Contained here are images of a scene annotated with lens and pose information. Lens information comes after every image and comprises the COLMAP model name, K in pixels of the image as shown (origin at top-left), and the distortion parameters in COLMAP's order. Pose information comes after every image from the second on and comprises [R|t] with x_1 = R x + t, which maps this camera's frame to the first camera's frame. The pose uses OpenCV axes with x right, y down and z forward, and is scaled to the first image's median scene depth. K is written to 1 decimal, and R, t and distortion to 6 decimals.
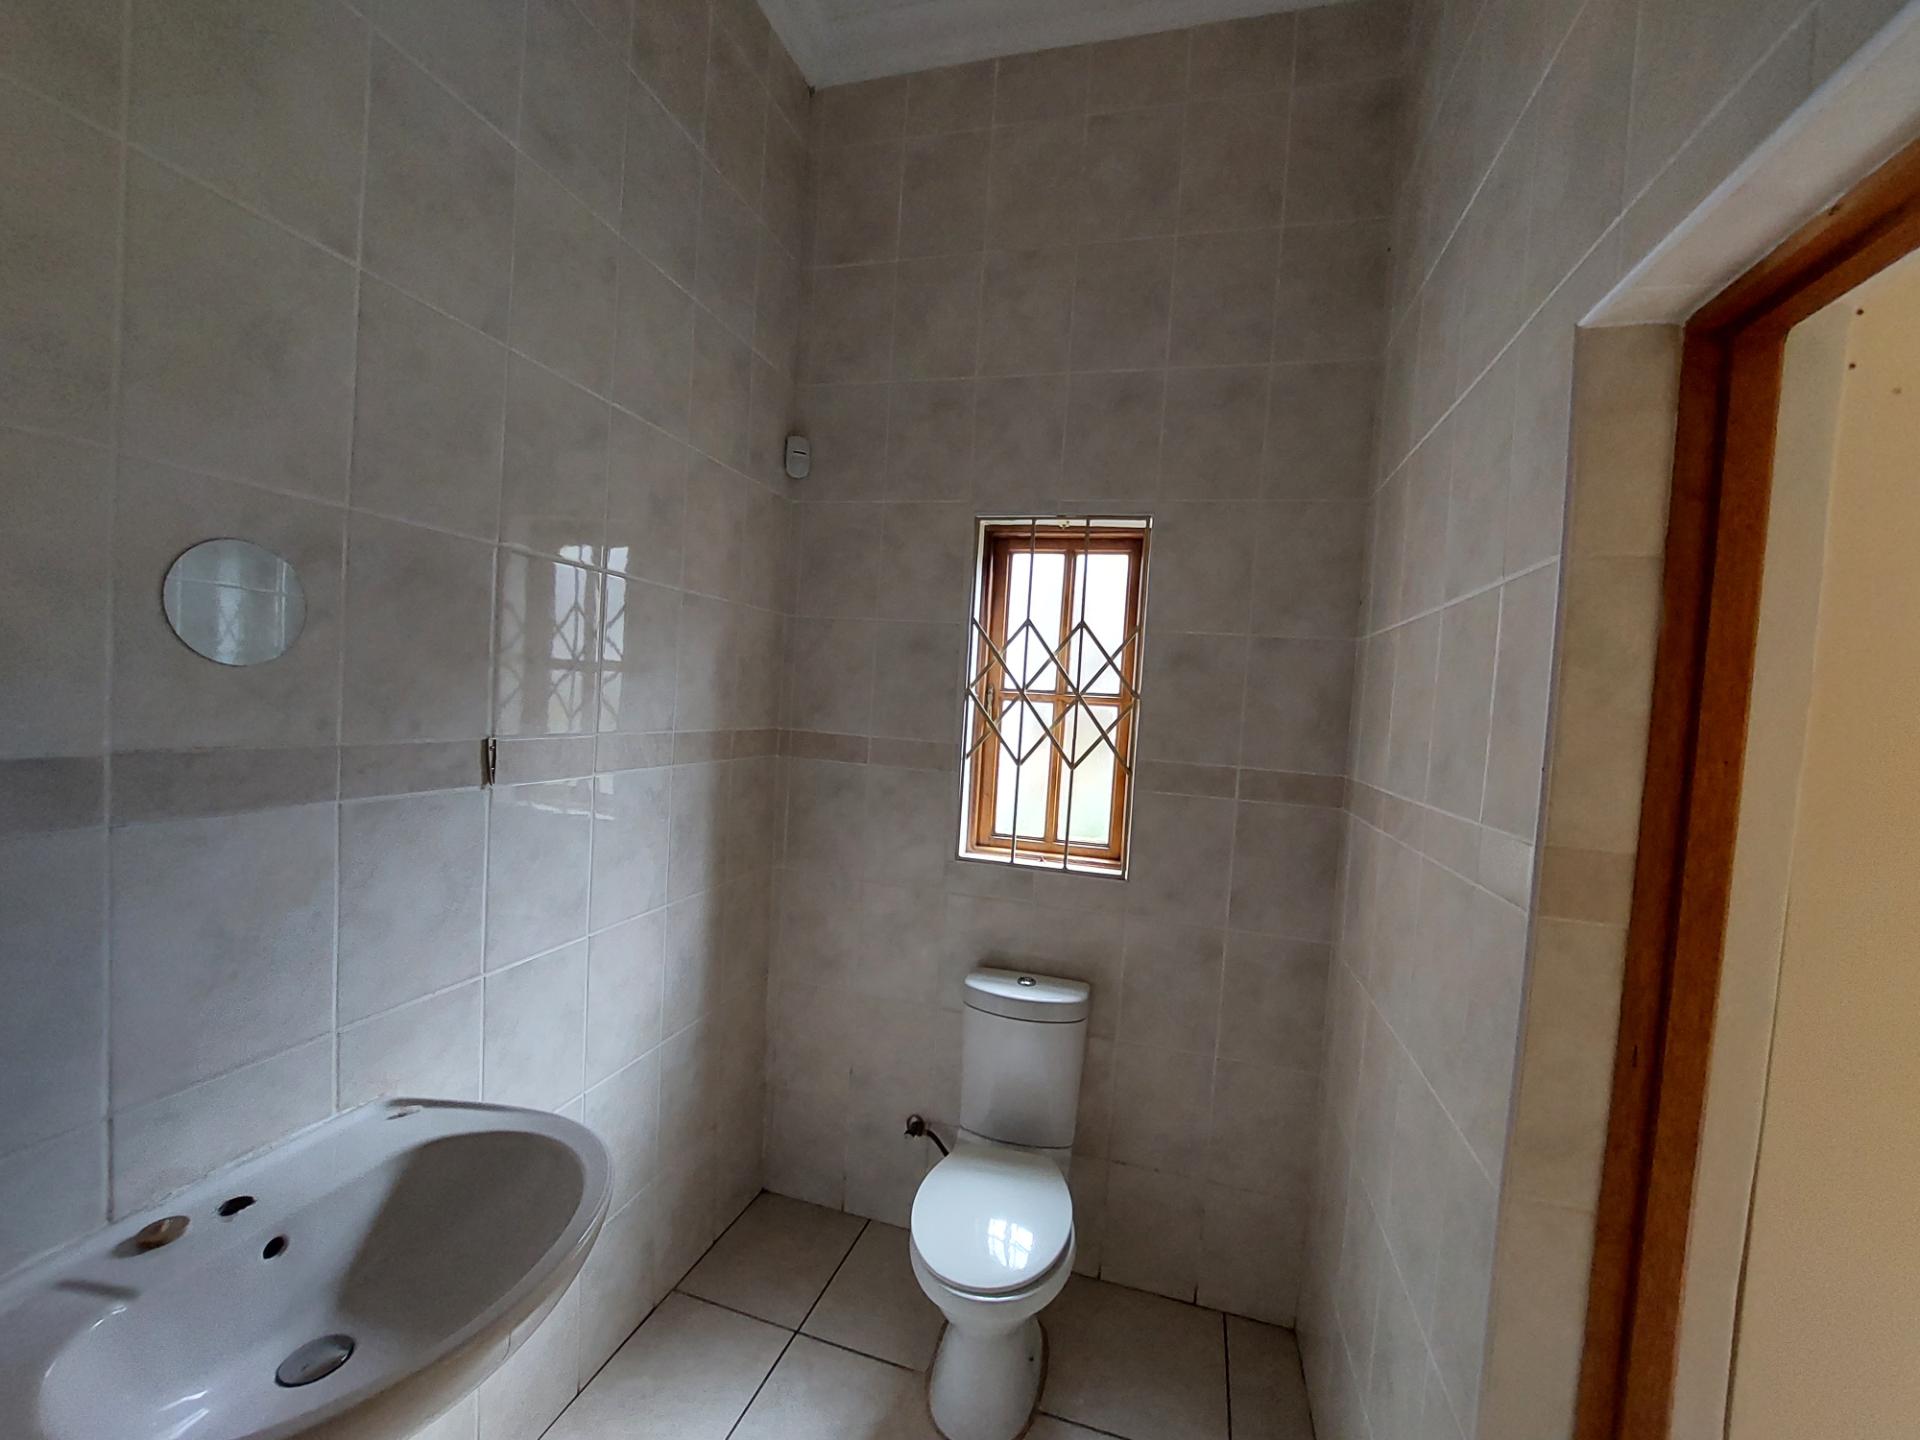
lens RADIAL K [[774.0, 0, 957.8], [0, 774.0, 736.8], [0, 0, 1]] dist [0.000507, 0.000321]
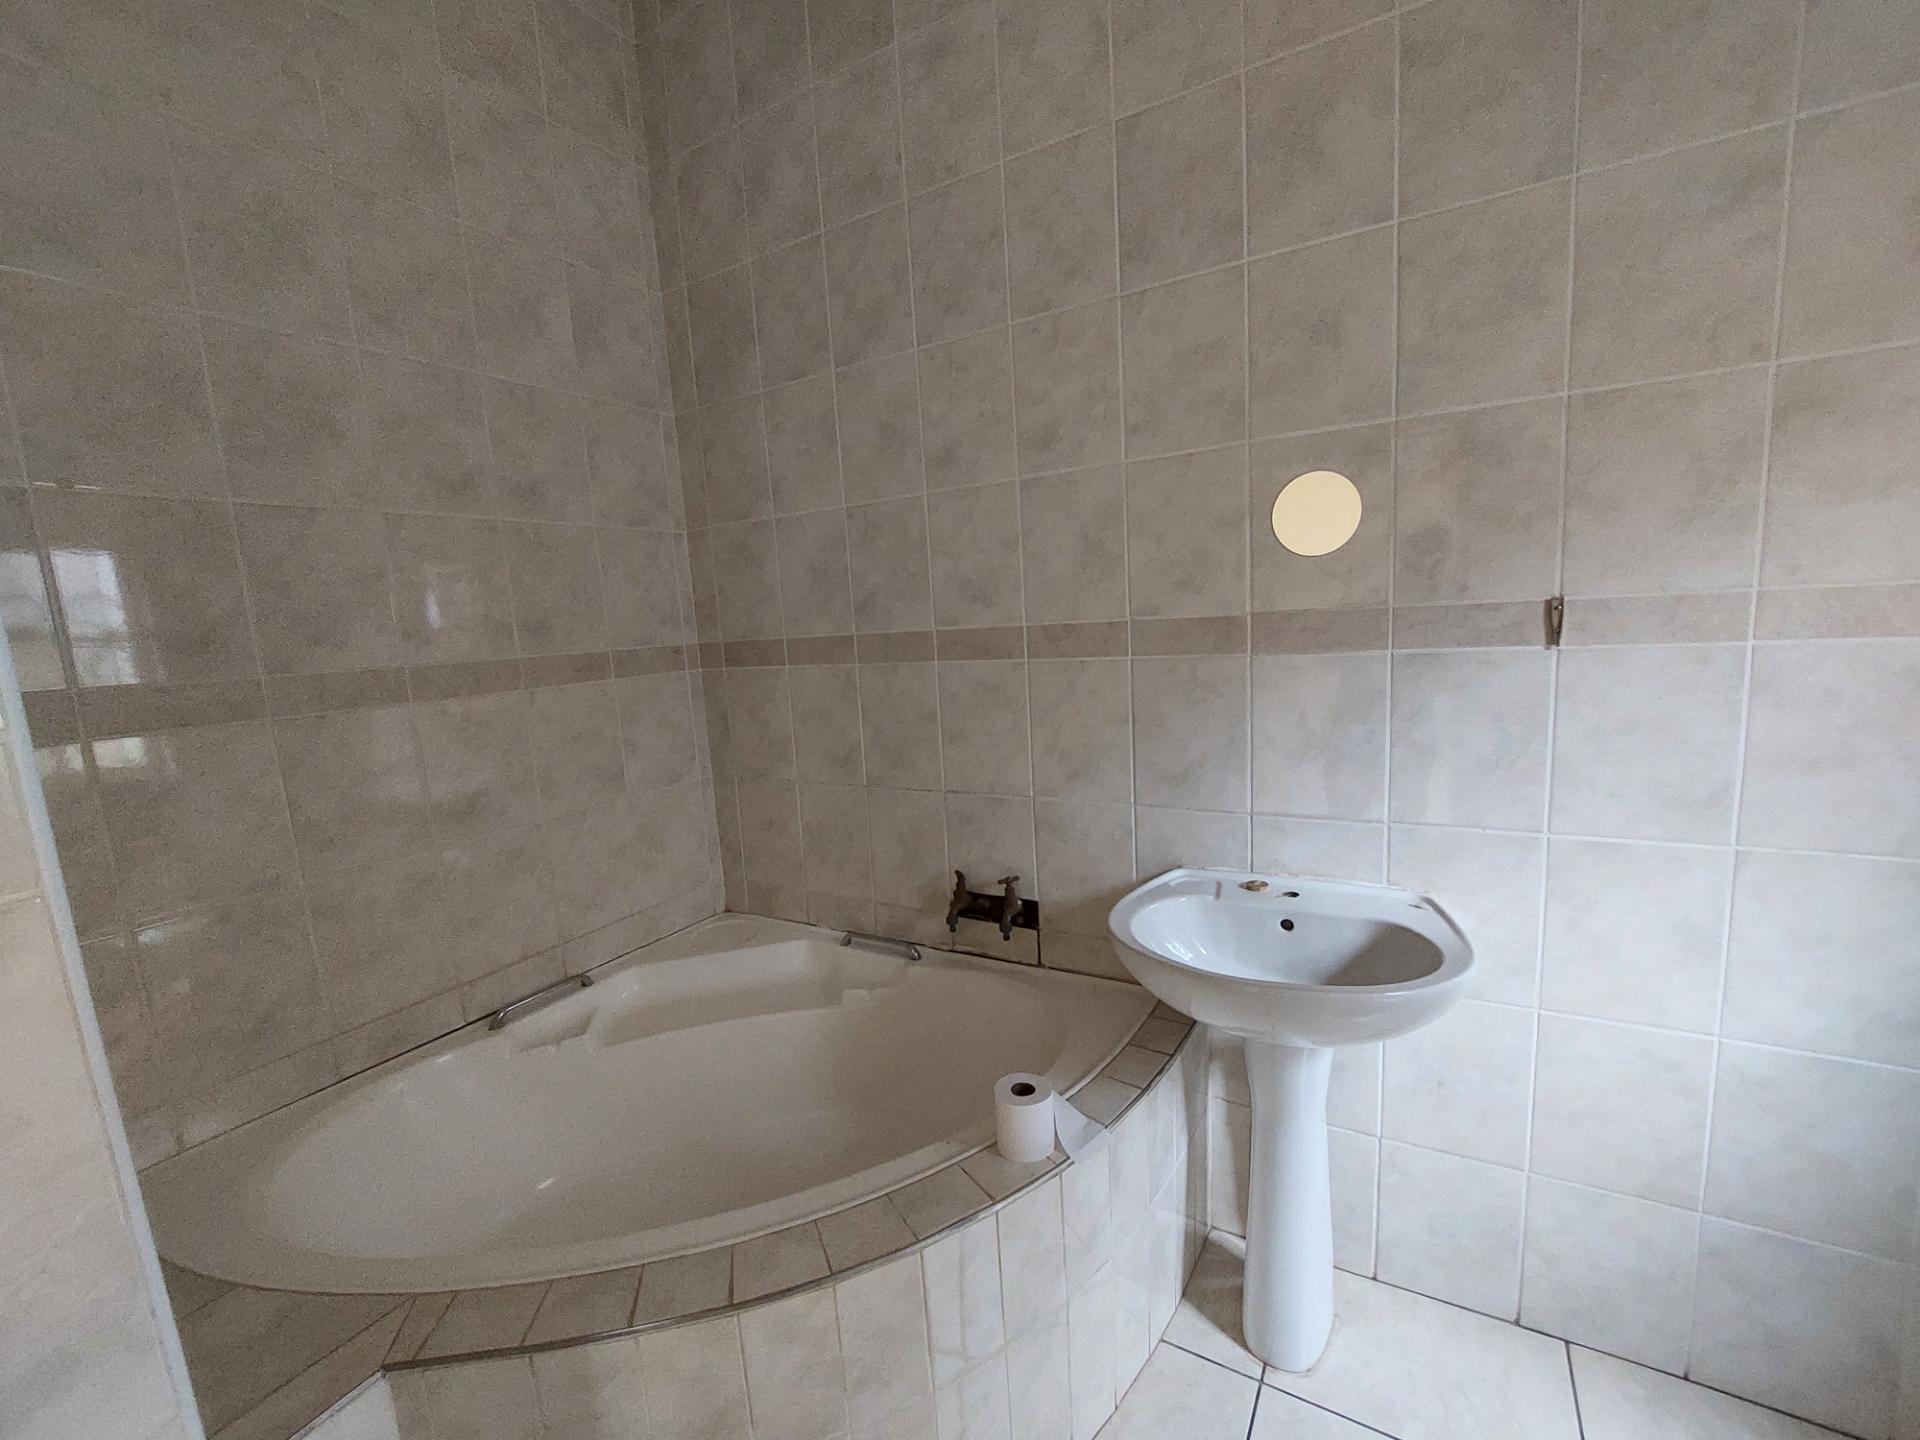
lens RADIAL K [[774.0, 0, 959.5], [0, 774.0, 721.4], [0, 0, 1]] dist [0.000507, 0.000321]
pose [[-0.228728, 0.089947, -0.969326, 0.473486], [0.001385, 0.995751, 0.092072, 0.058726], [0.973489, 0.019717, -0.227881, 0.426540]]
